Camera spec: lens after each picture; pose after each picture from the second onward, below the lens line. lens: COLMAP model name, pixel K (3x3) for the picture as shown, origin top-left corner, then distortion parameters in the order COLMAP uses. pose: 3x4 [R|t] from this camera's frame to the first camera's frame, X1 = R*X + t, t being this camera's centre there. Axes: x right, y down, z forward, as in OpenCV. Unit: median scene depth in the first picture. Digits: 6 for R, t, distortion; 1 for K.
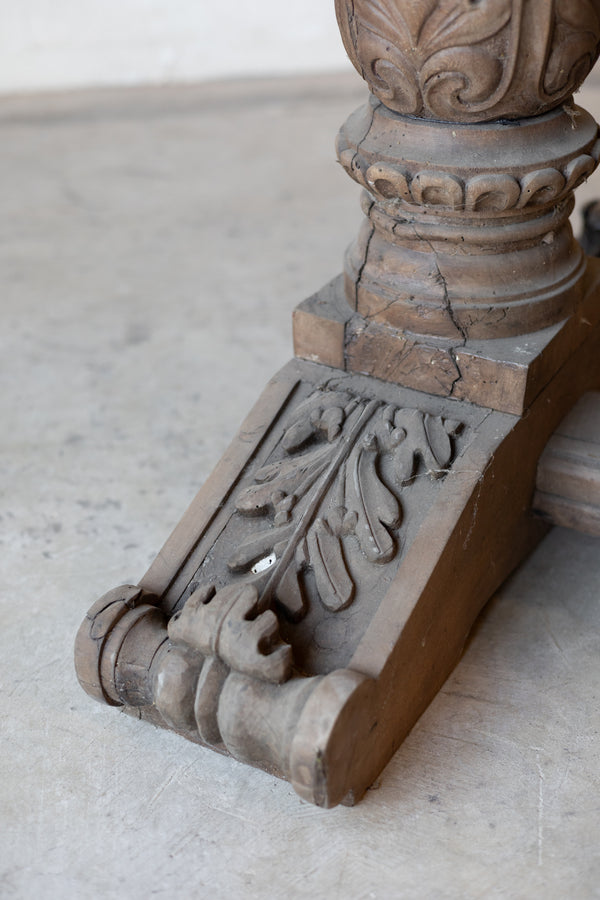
lens RADIAL K [[1319.4, 0, 298.8], [0, 1319.4, 452.2], [0, 0, 1]] dist [0.004363, 0.000000]
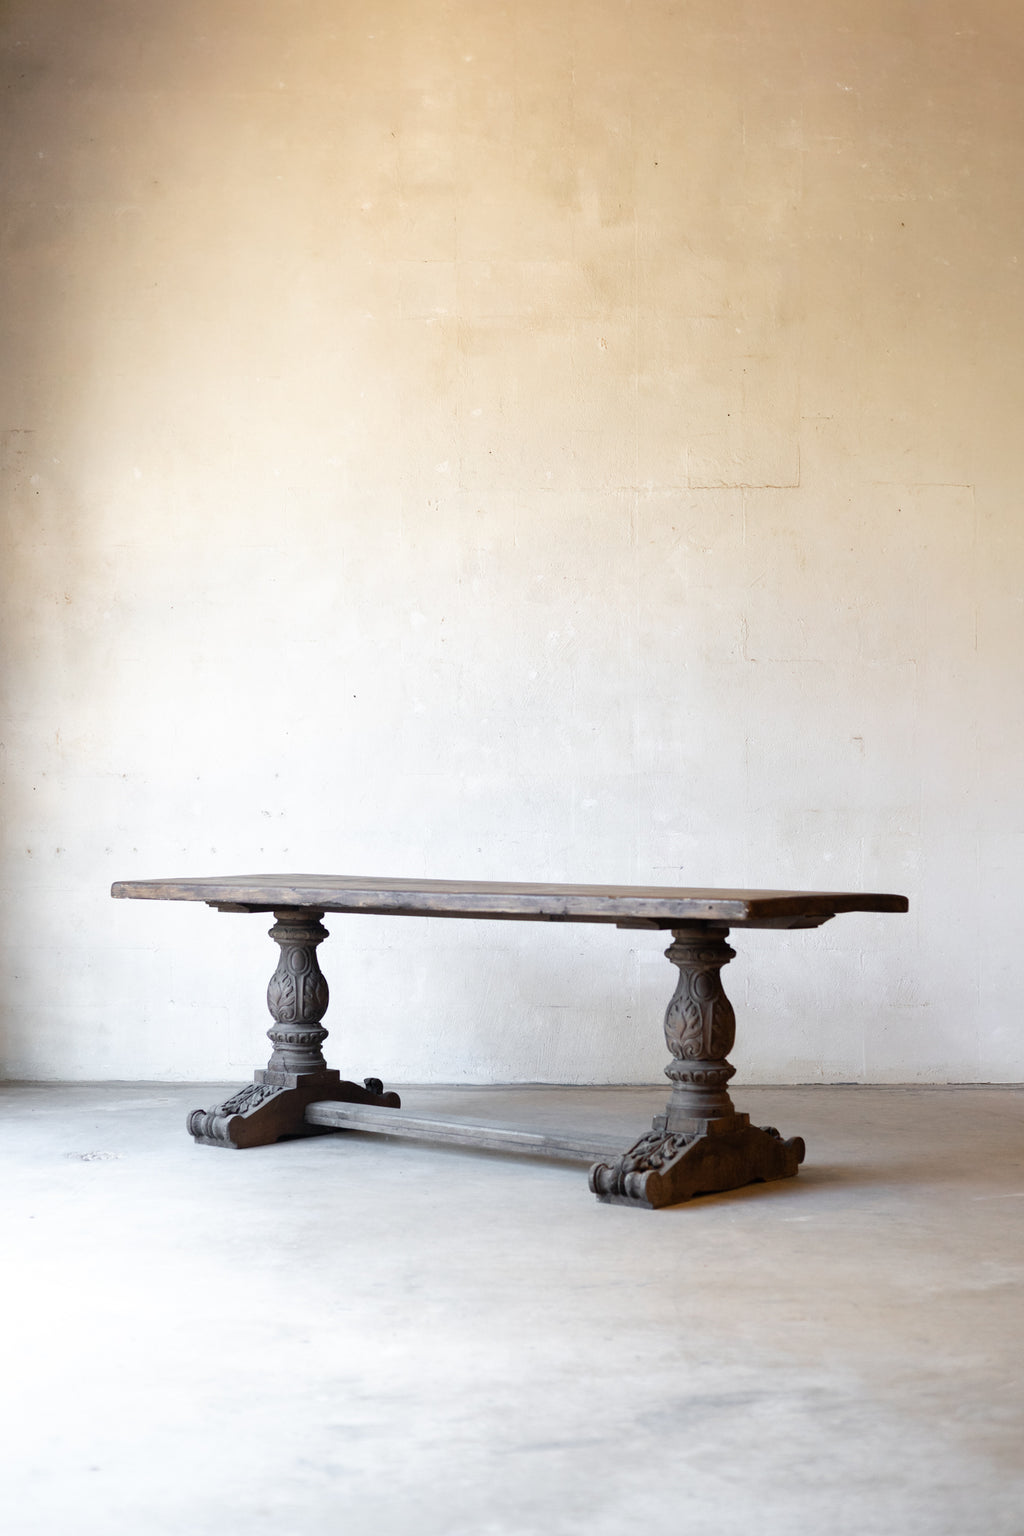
lens RADIAL K [[2251.7, 0, 522.1], [0, 2251.7, 782.3], [0, 0, 1]] dist [0.004363, 0.000000]
pose [[0.988035, 0.034190, -0.150394, 2.029677], [-0.111045, 0.834416, -0.539832, 3.126729], [0.107034, 0.550073, 0.828229, -5.757986]]
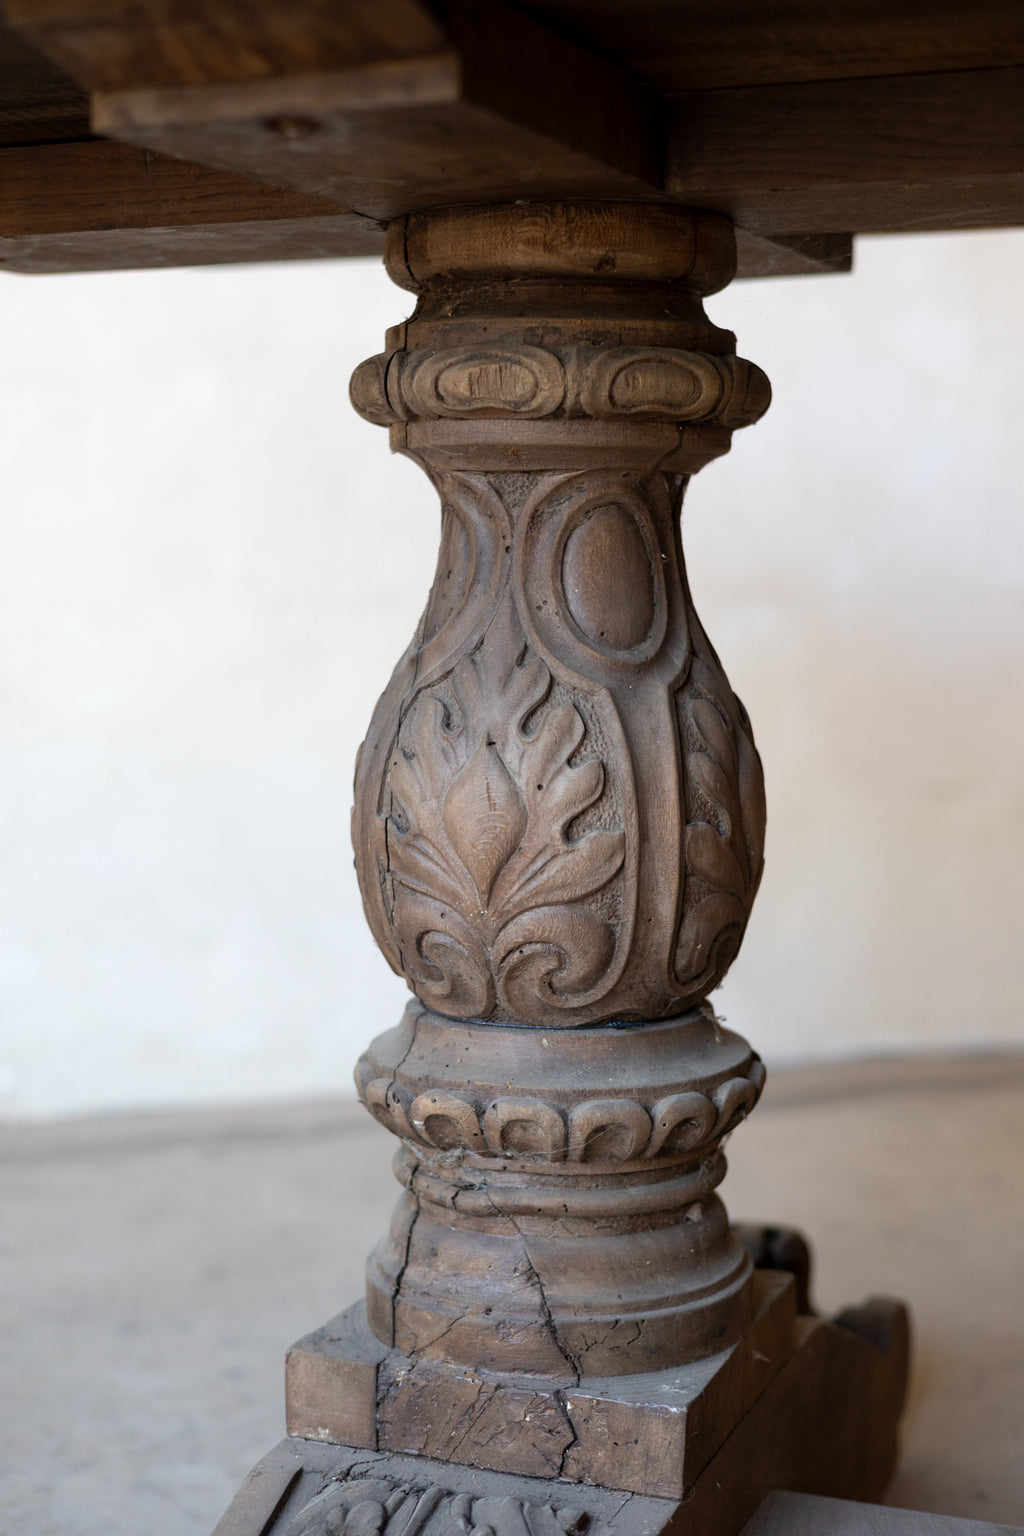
lens RADIAL K [[2251.7, 0, 509.0], [0, 2251.7, 781.7], [0, 0, 1]] dist [0.004363, 0.000000]
pose [[0.987664, 0.011170, 0.156187, -0.073127], [0.061115, 0.890844, -0.450180, 0.139807], [-0.144167, 0.454173, 0.879172, -0.036524]]
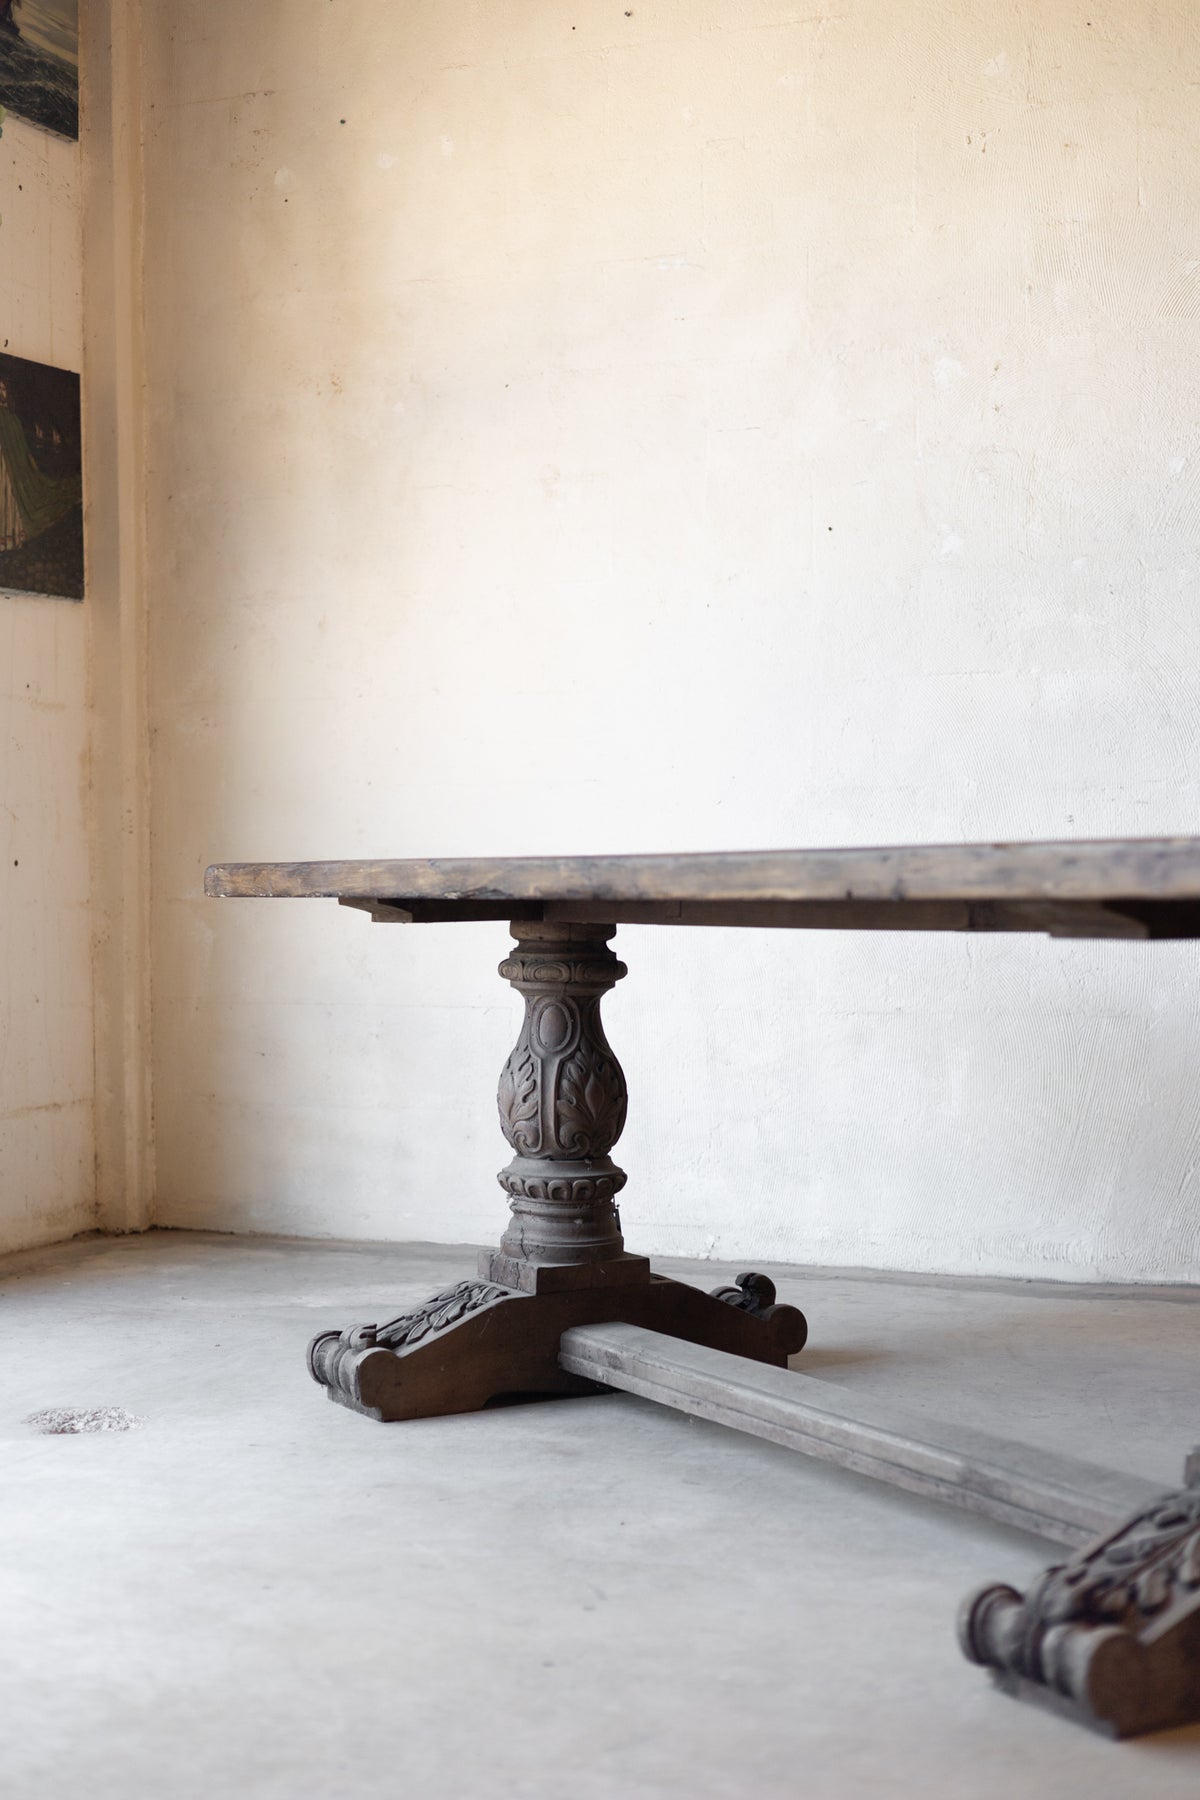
lens RADIAL K [[2563.6, 0, 589.2], [0, 2563.6, 918.4], [0, 0, 1]] dist [0.015089, 0.000000]
pose [[0.867893, 0.036132, -0.495435, 2.249553], [-0.287546, 0.849813, -0.441740, 1.244922], [0.405066, 0.525844, 0.747937, -2.324462]]
